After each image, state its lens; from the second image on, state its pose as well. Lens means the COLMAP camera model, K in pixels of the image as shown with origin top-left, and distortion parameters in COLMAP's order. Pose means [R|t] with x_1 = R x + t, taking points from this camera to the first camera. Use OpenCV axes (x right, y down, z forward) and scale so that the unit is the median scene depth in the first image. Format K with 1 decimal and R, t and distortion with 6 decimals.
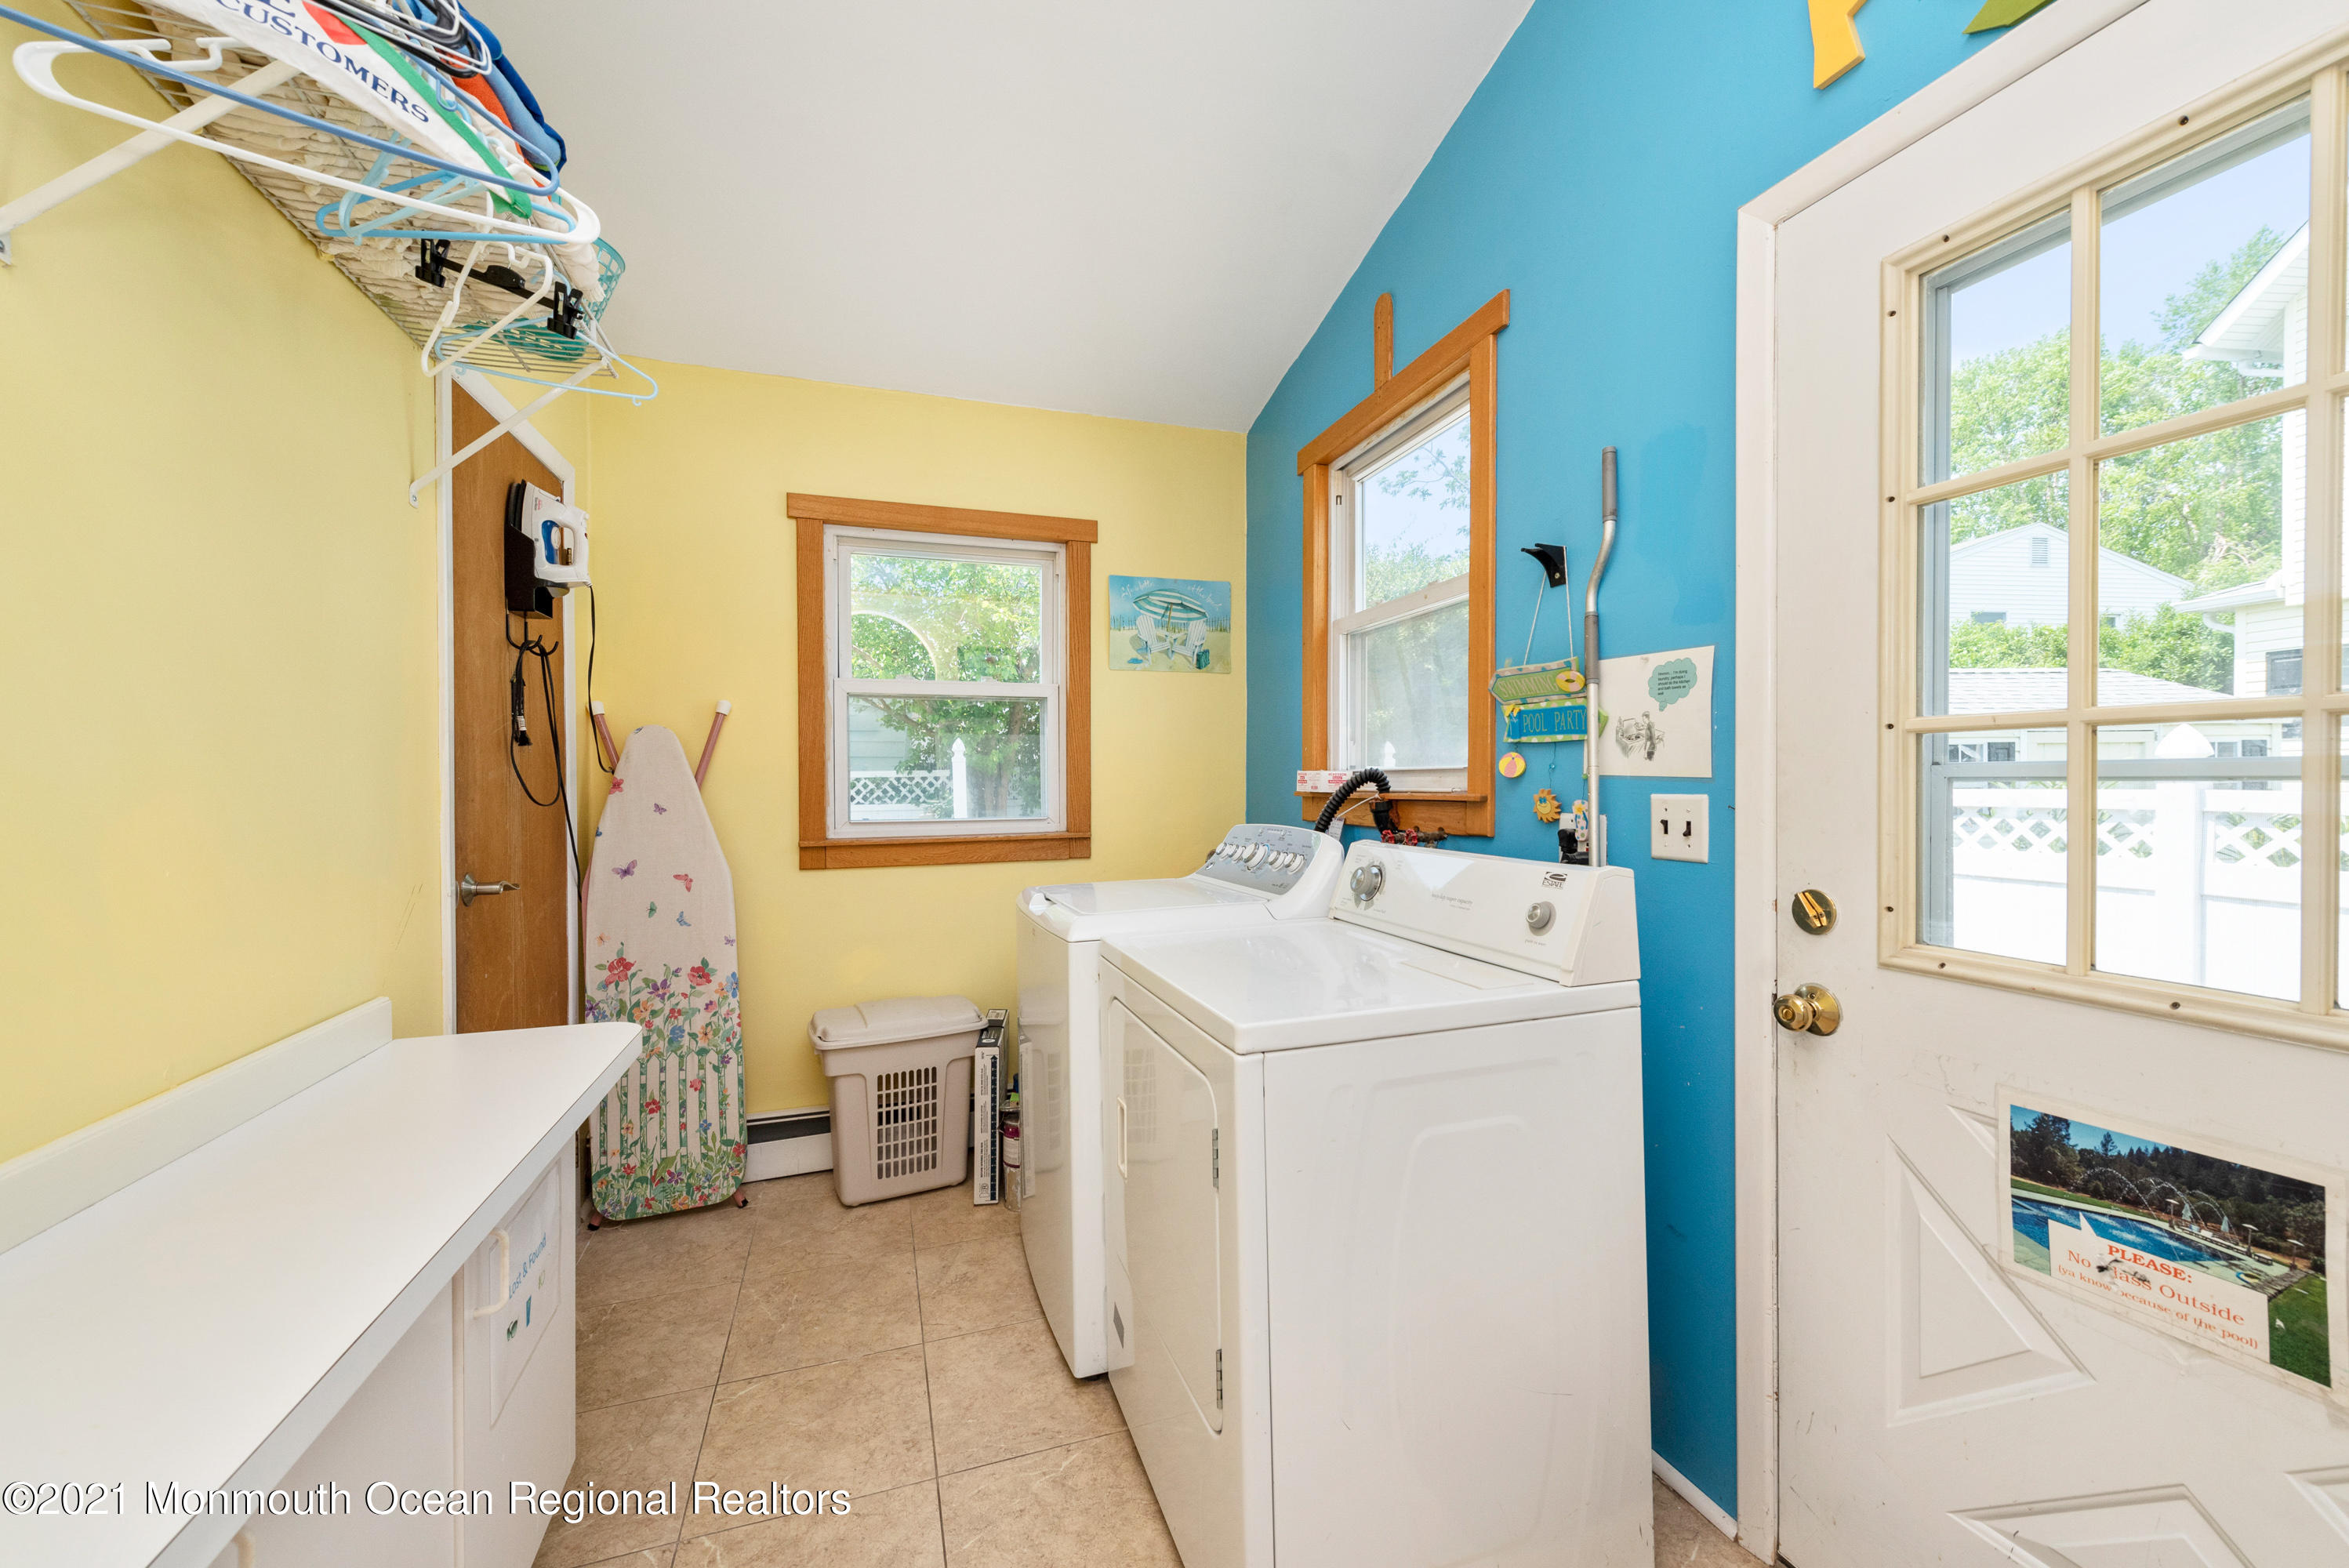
lens RADIAL K [[930.2, 0, 1176.5], [0, 930.2, 787.5], [0, 0, 1]] dist [0.001165, -0.000087]
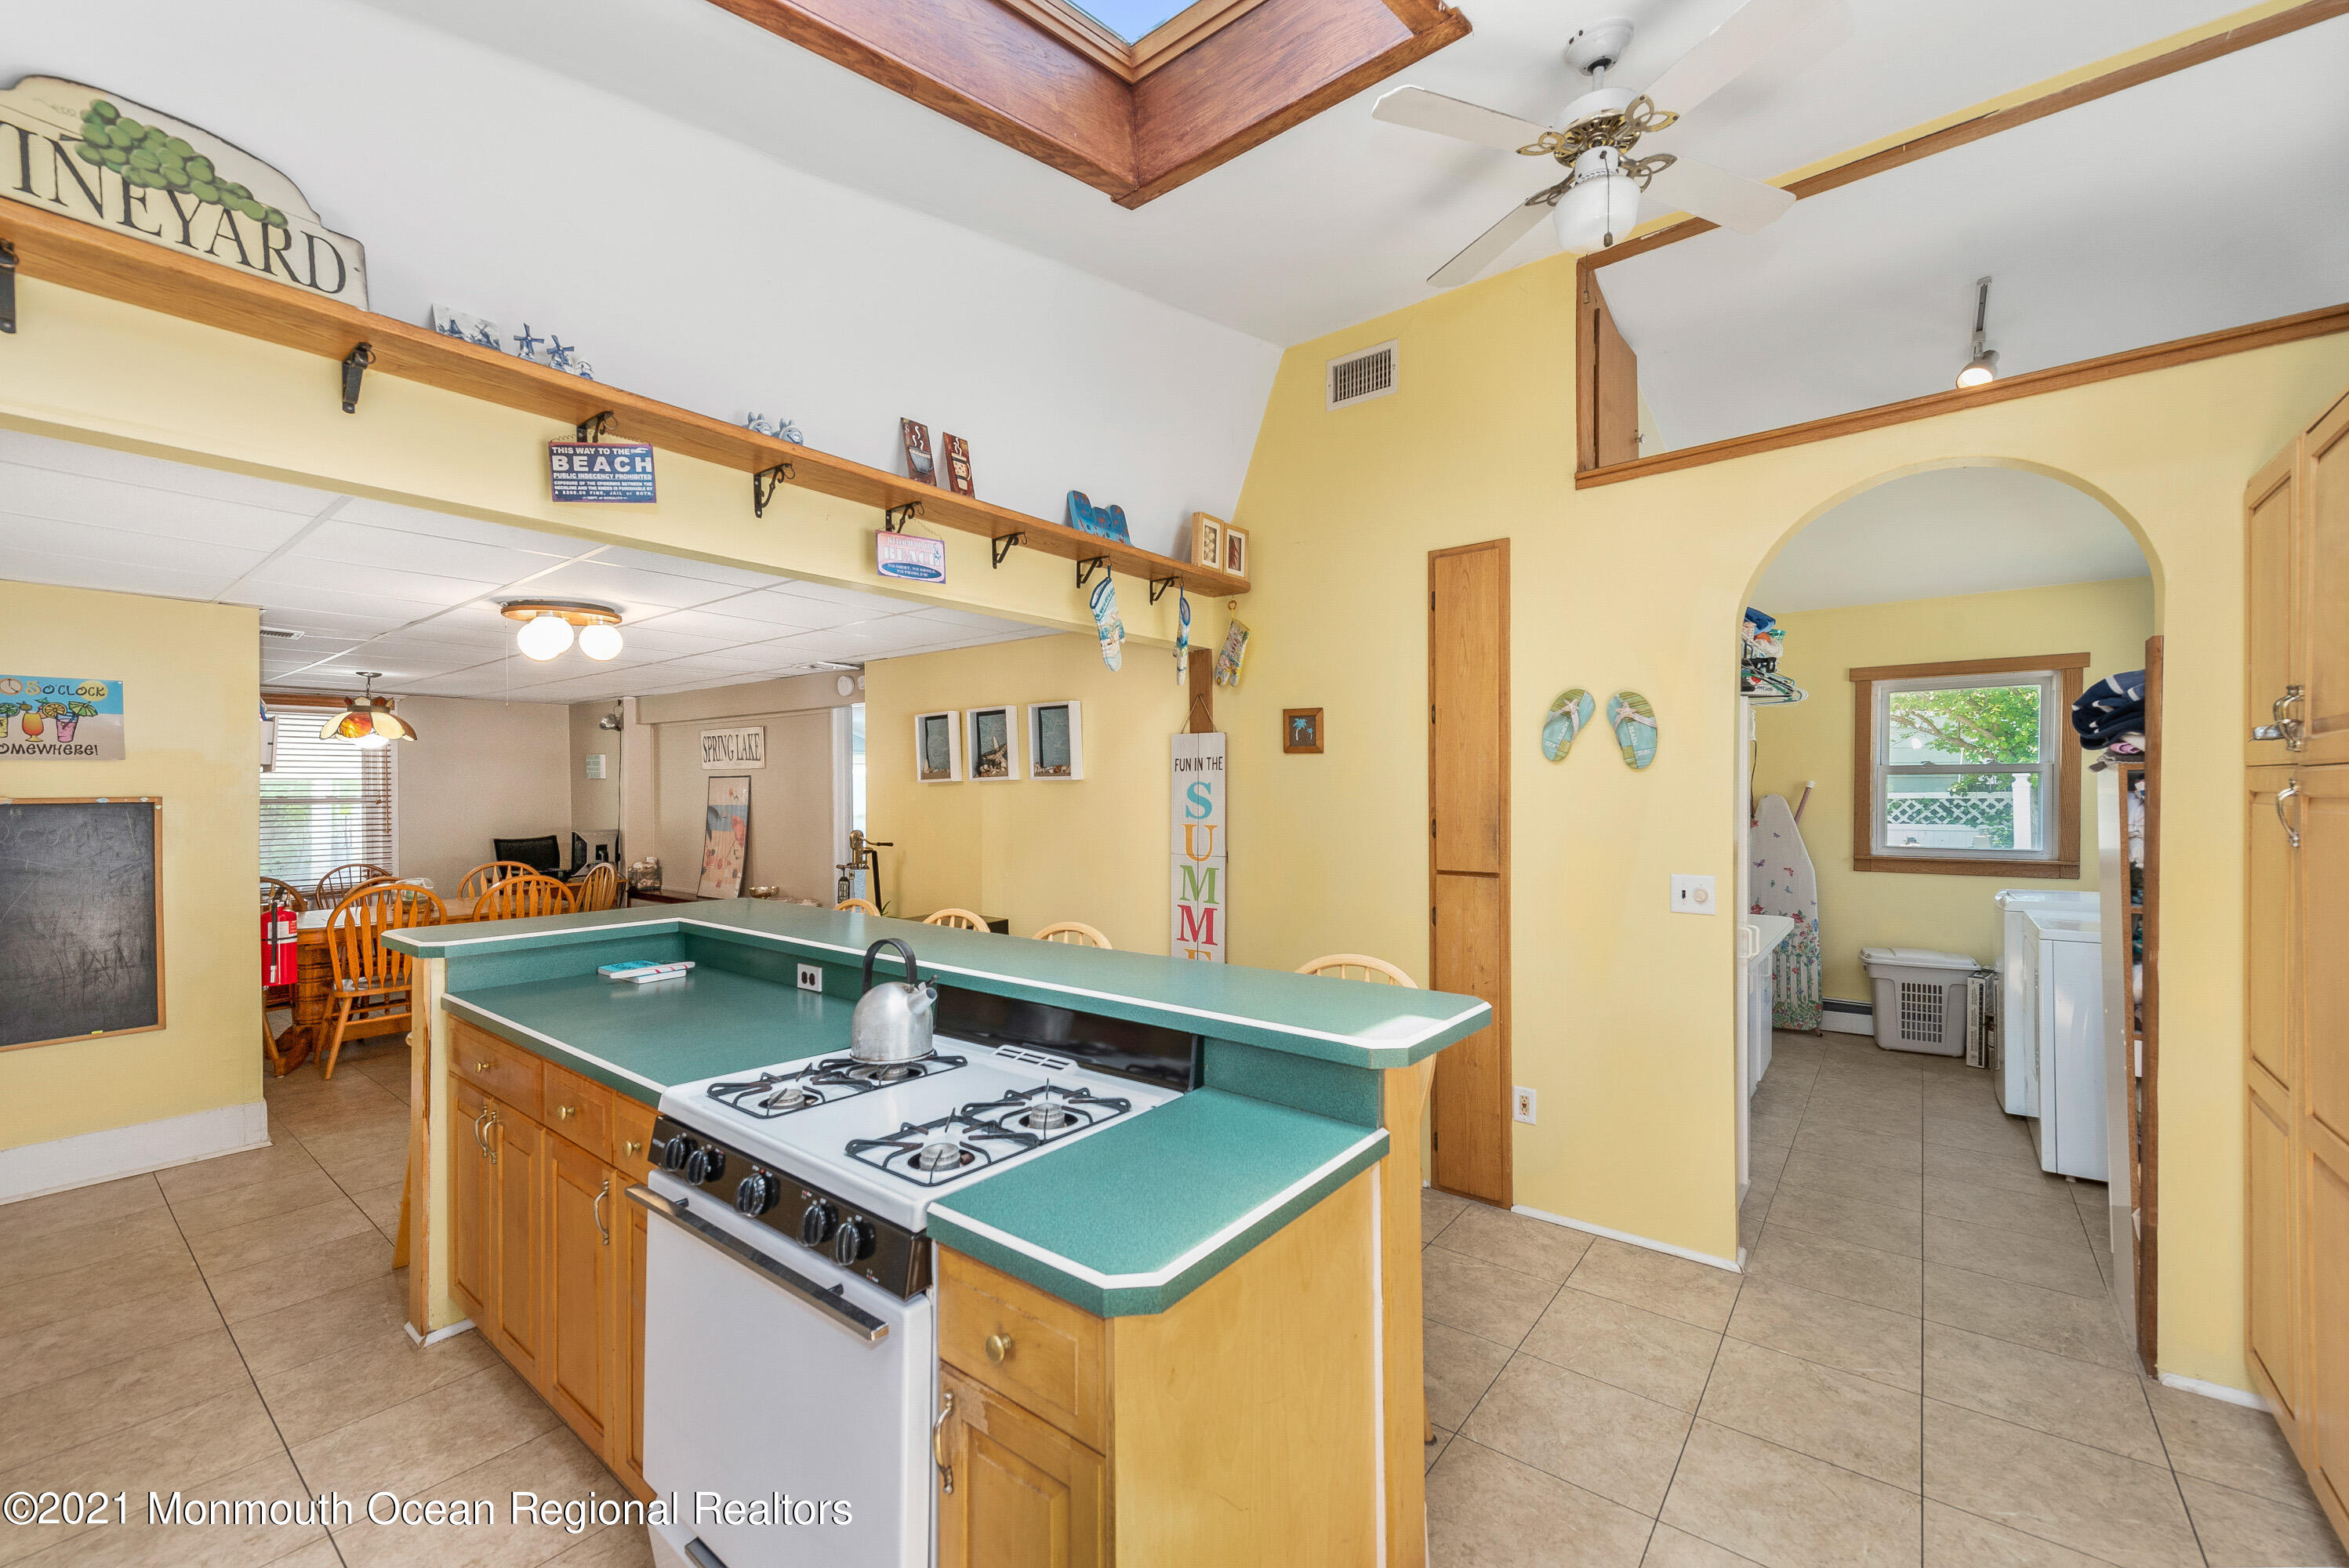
lens RADIAL K [[930.2, 0, 1173.7], [0, 930.2, 792.9], [0, 0, 1]] dist [0.001165, -0.000087]
pose [[0.540522, 0.005568, -0.841311, 0.428295], [-0.006005, 0.999978, 0.002760, -0.063364], [0.841308, 0.003561, 0.540544, -1.160454]]
